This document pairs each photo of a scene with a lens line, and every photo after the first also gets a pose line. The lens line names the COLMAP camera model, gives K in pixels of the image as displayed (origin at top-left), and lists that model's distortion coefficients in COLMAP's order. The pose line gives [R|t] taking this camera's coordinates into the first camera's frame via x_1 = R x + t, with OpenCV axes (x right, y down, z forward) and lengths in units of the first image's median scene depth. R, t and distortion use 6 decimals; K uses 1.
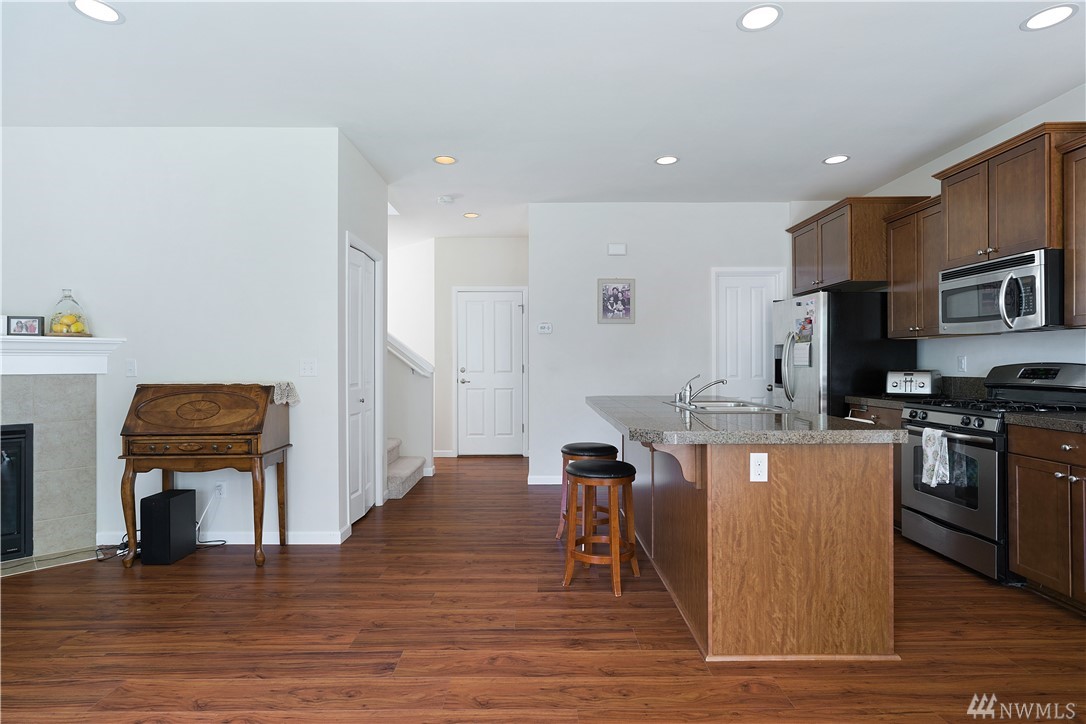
lens RADIAL K [[556.4, 0, 535.8], [0, 556.4, 362.3], [0, 0, 1]] dist [-0.010563, 0.005793]
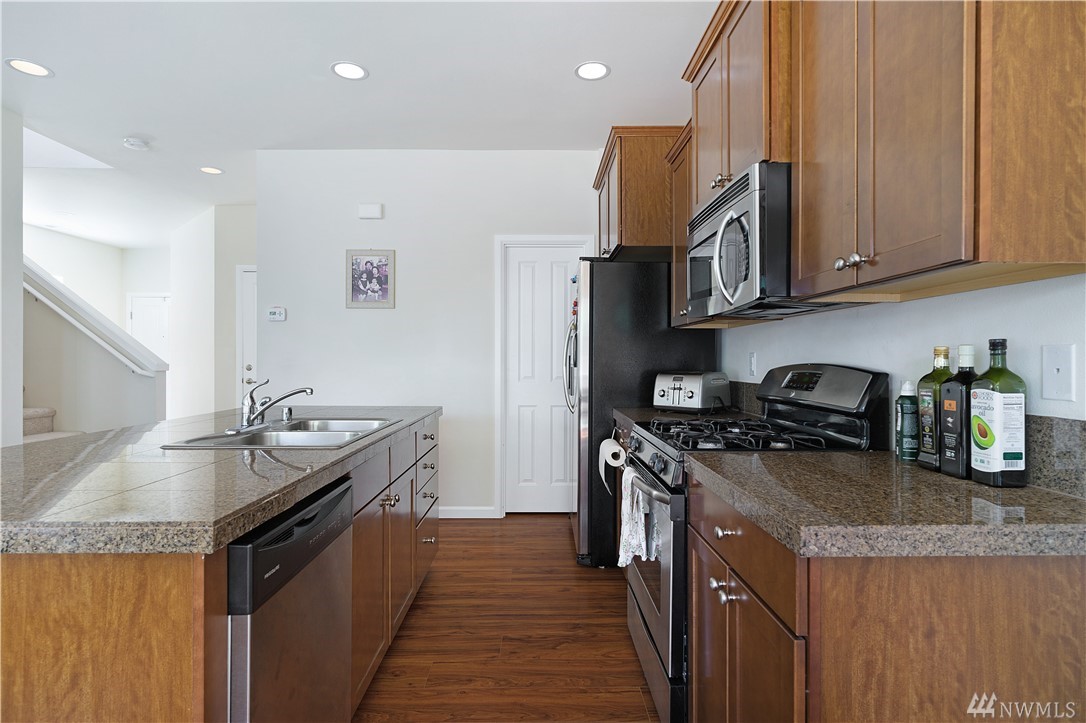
lens RADIAL K [[556.4, 0, 536.2], [0, 556.4, 363.9], [0, 0, 1]] dist [-0.010563, 0.005793]
pose [[0.999973, 0.005823, 0.004405, 0.595135], [-0.005865, 0.999938, 0.009479, -0.002932], [-0.004349, -0.009505, 0.999945, 0.374565]]
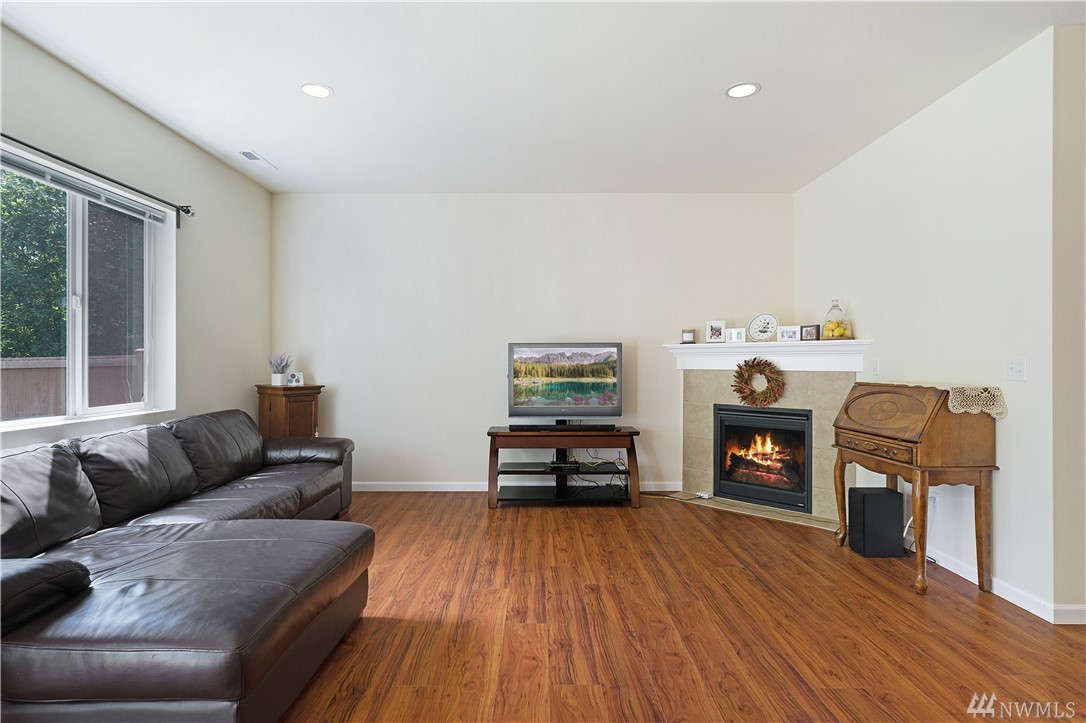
lens RADIAL K [[556.4, 0, 536.1], [0, 556.4, 360.1], [0, 0, 1]] dist [-0.010563, 0.005793]
pose [[-0.006936, 0.000900, -0.999976, 0.379207], [0.000946, 0.999999, 0.000893, -0.005143], [0.999976, -0.000939, -0.006937, 0.388254]]
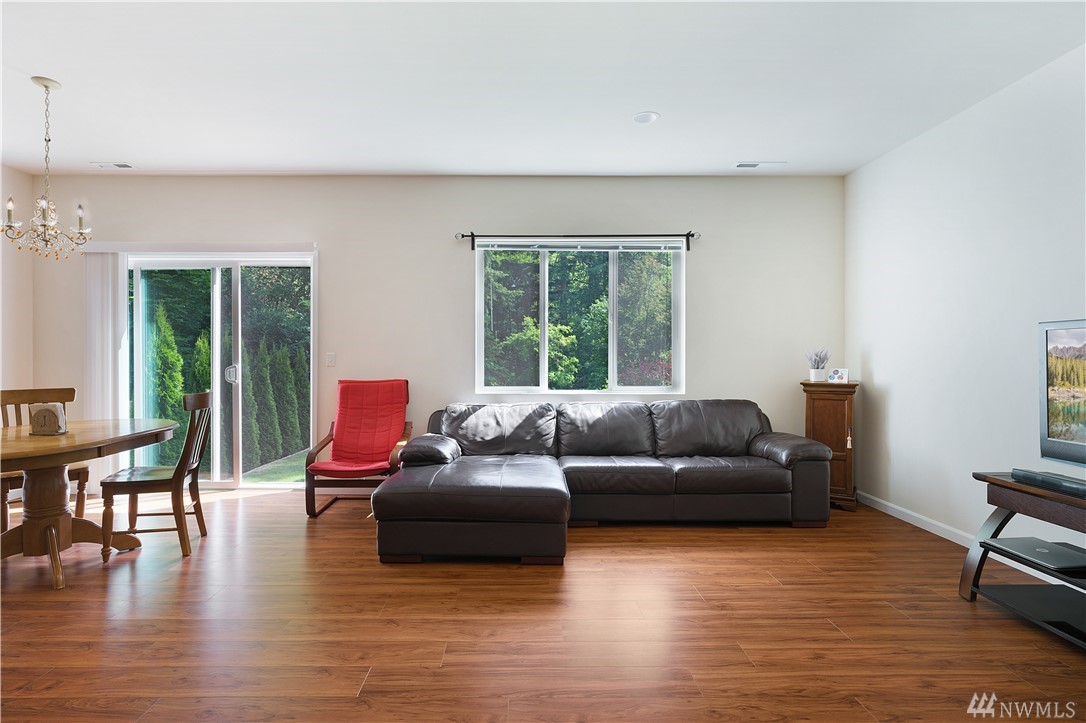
lens RADIAL K [[556.4, 0, 523.3], [0, 556.4, 355.4], [0, 0, 1]] dist [-0.010563, 0.005793]
pose [[-0.999959, 0.002931, -0.008532, -0.337811], [0.002962, 0.999989, -0.003630, 0.000361], [0.008521, -0.003655, -0.999957, 1.106607]]
